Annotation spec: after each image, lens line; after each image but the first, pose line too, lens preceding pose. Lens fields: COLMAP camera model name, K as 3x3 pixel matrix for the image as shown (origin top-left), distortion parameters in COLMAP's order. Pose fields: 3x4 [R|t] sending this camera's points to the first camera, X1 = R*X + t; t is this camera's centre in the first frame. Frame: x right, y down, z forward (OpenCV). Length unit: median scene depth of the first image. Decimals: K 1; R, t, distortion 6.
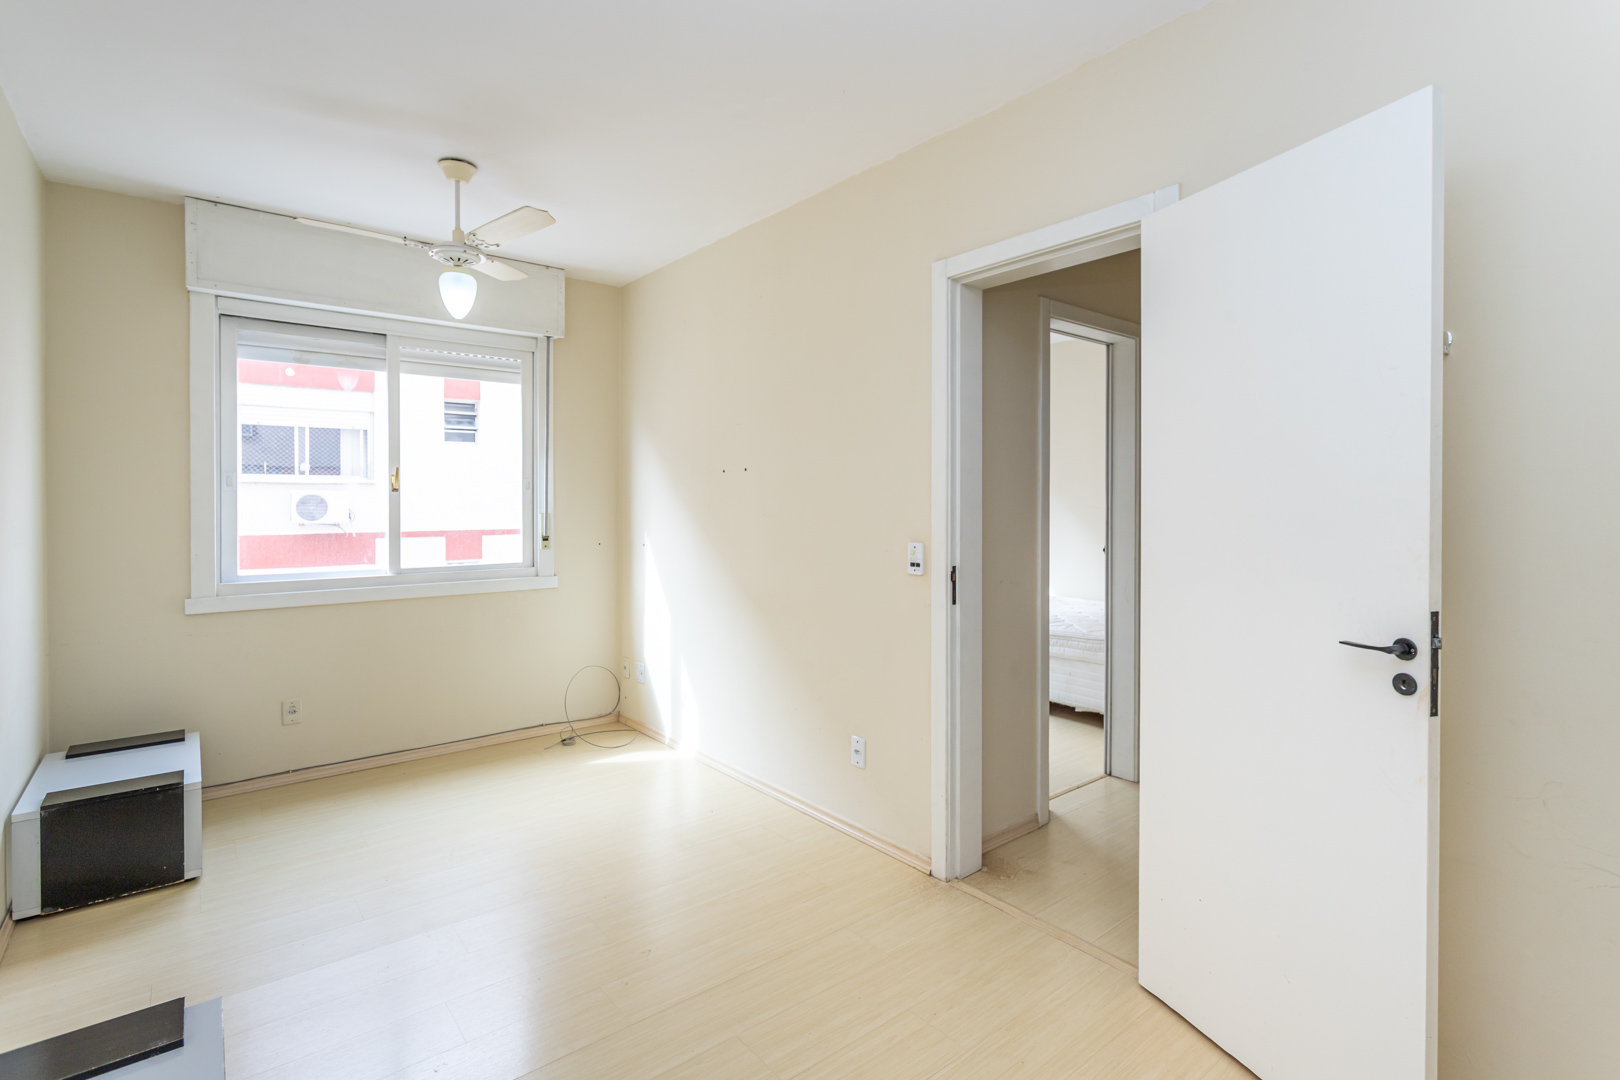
lens RADIAL K [[771.2, 0, 829.0], [0, 771.2, 505.0], [0, 0, 1]] dist [-0.005409, 0.002048]
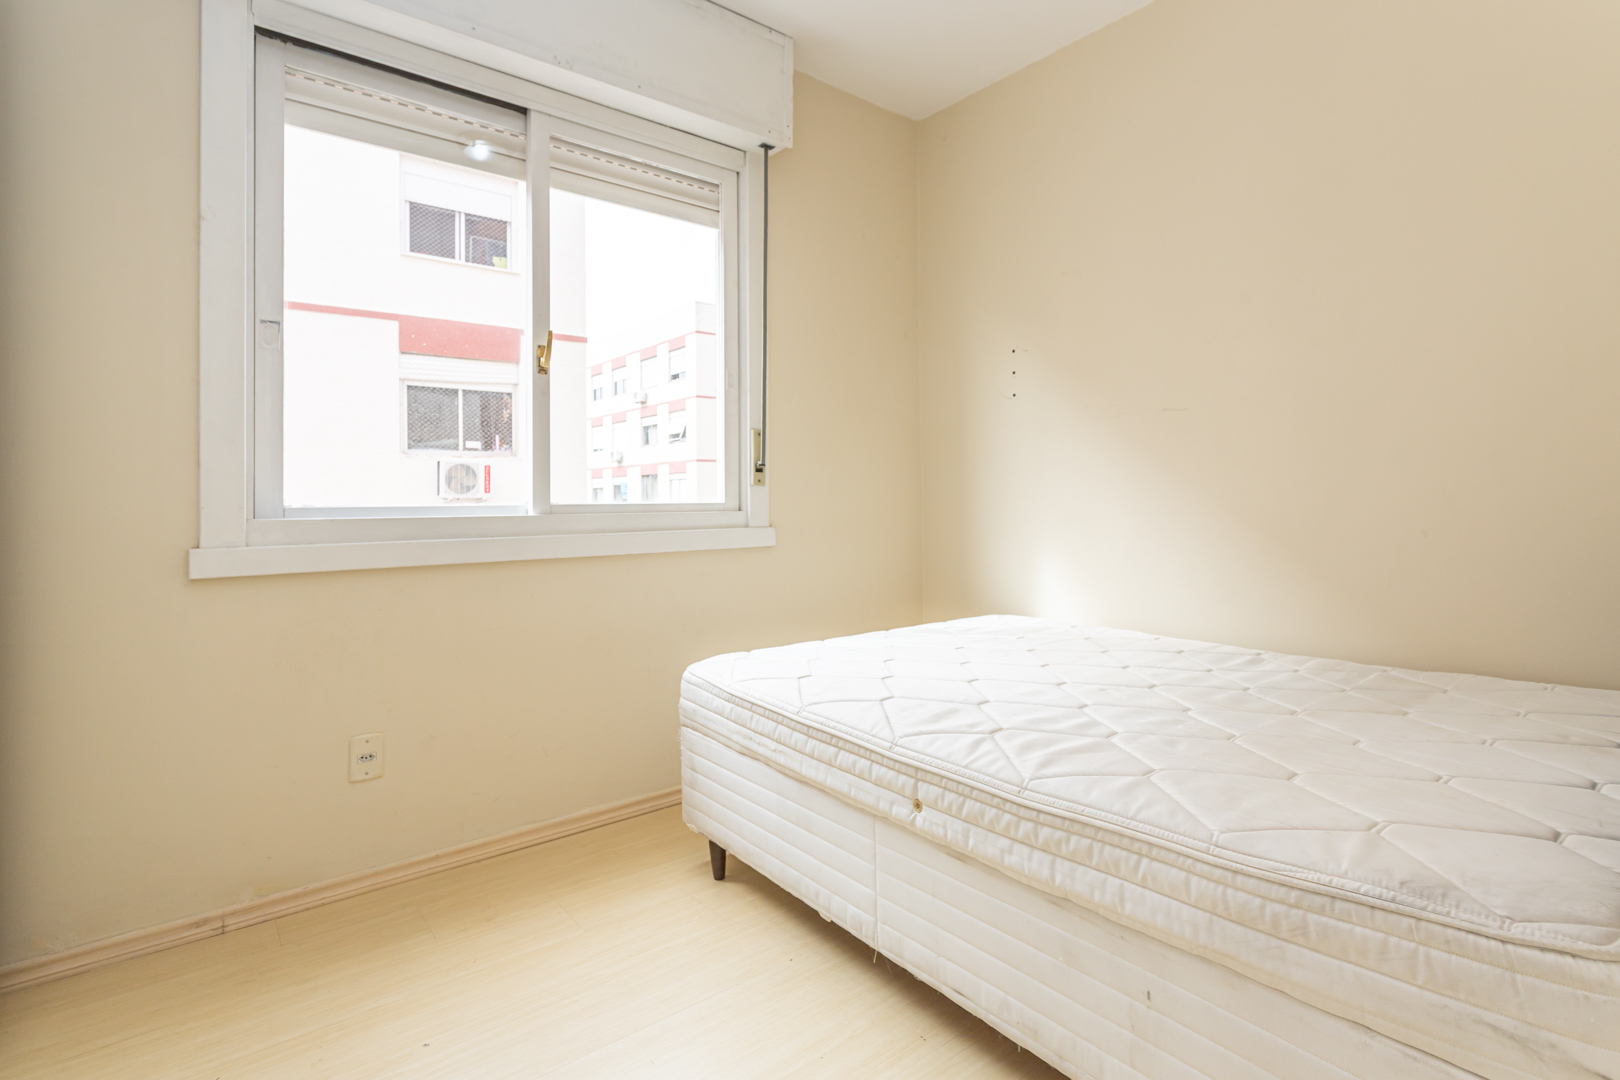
lens RADIAL K [[771.2, 0, 817.8], [0, 771.2, 491.1], [0, 0, 1]] dist [-0.005409, 0.002048]
pose [[0.999755, -0.005959, -0.021298, -0.310911], [0.005642, 0.999872, -0.014948, 0.072944], [0.021385, 0.014824, 0.999661, 0.379367]]
